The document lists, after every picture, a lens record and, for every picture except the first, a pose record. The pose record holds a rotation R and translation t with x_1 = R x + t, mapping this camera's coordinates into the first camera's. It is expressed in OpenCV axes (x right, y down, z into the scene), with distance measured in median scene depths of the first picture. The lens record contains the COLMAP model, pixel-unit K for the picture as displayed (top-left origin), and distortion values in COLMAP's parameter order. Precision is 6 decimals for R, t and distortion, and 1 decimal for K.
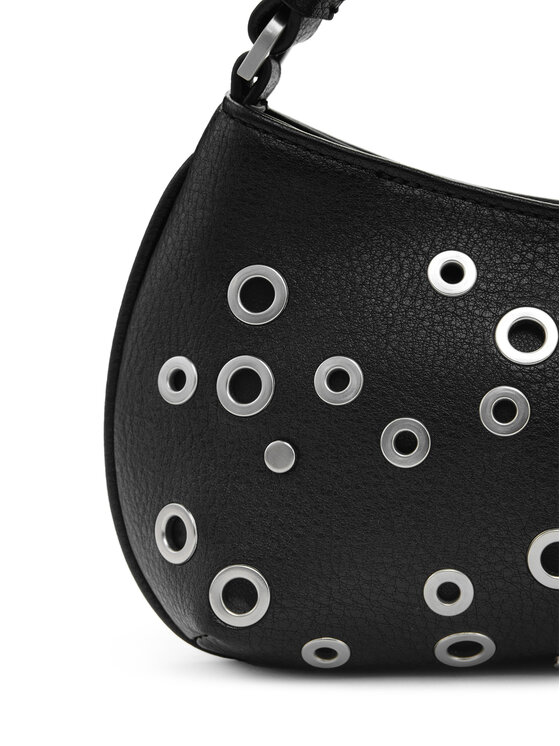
lens RADIAL K [[1337.9, 0, 278.4], [0, 1337.9, 371.4], [0, 0, 1]] dist [0.270523, 0.000000]
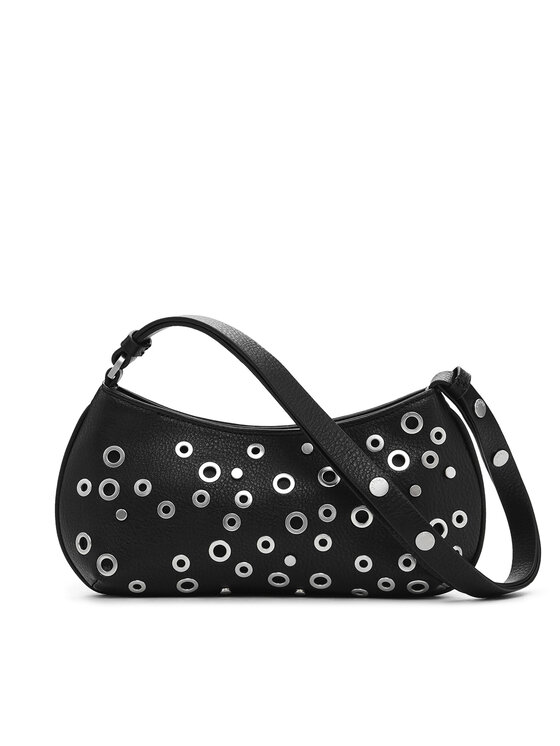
lens RADIAL K [[1423.6, 0, 276.3], [0, 1423.6, 368.9], [0, 0, 1]] dist [-0.036270, 0.000000]
pose [[0.991889, 0.015483, 0.126160, -0.056337], [-0.002905, 0.995055, -0.099279, 0.052984], [-0.127073, 0.098108, 0.987030, -1.949681]]
